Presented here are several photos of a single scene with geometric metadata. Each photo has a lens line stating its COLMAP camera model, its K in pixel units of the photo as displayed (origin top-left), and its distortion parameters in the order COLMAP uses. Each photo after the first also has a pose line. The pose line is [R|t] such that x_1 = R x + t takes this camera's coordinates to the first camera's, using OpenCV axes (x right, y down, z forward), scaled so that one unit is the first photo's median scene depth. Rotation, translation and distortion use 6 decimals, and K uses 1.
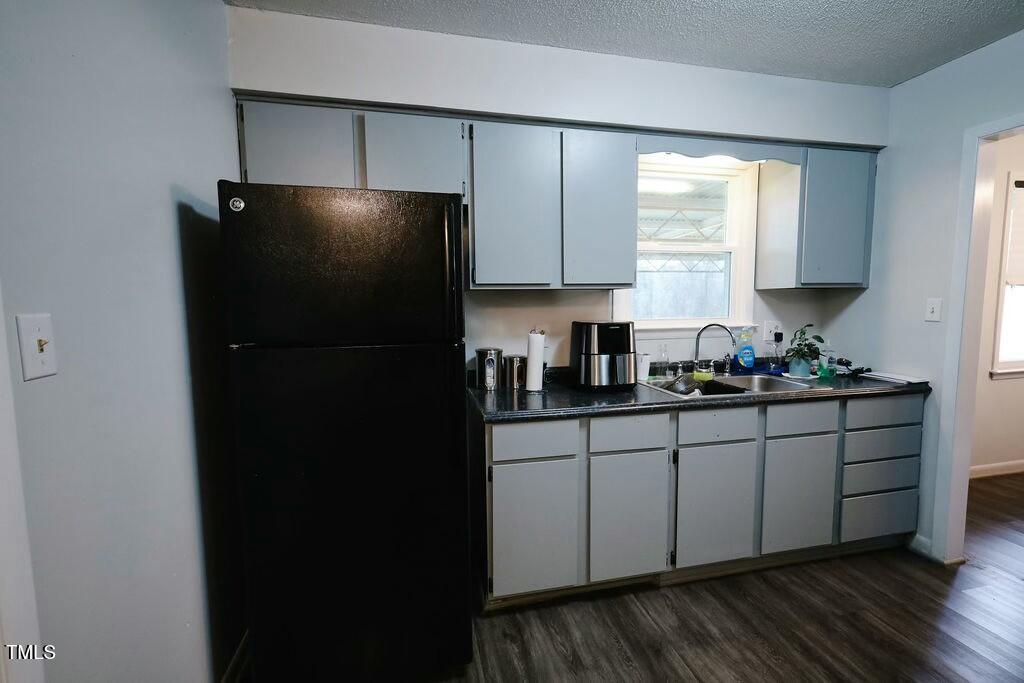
lens RADIAL K [[444.4, 0, 509.6], [0, 444.4, 349.8], [0, 0, 1]] dist [0.002149, 0.000180]
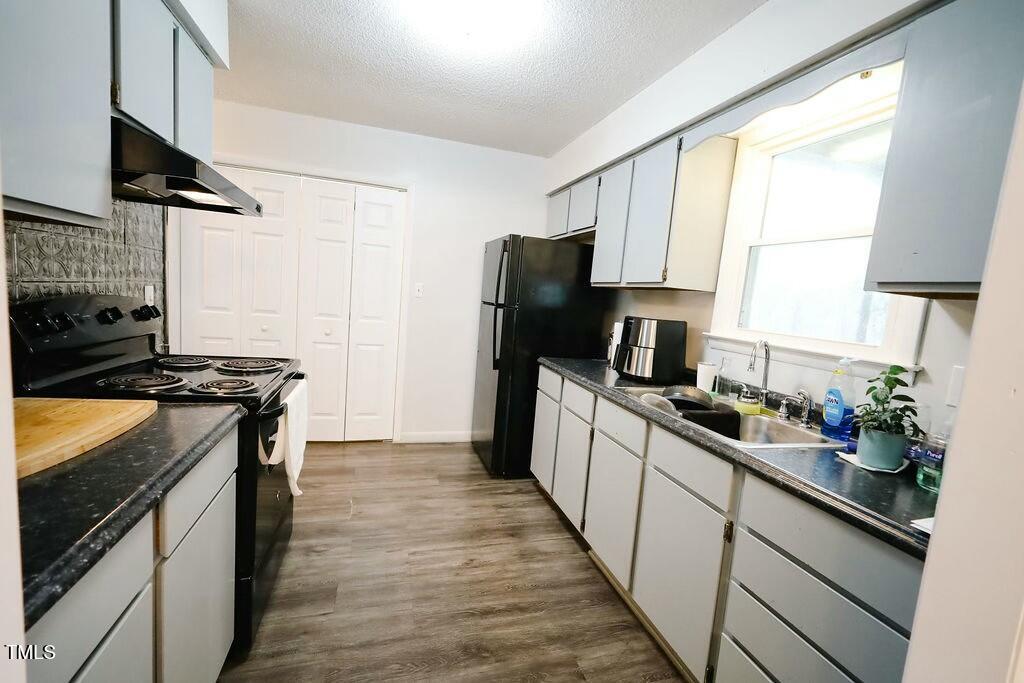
lens RADIAL K [[444.4, 0, 507.7], [0, 444.4, 338.8], [0, 0, 1]] dist [0.002149, 0.000180]
pose [[0.054092, 0.122600, -0.990981, 1.477743], [-0.175748, 0.978110, 0.111415, -0.085334], [0.982948, 0.168137, 0.074455, 0.684342]]
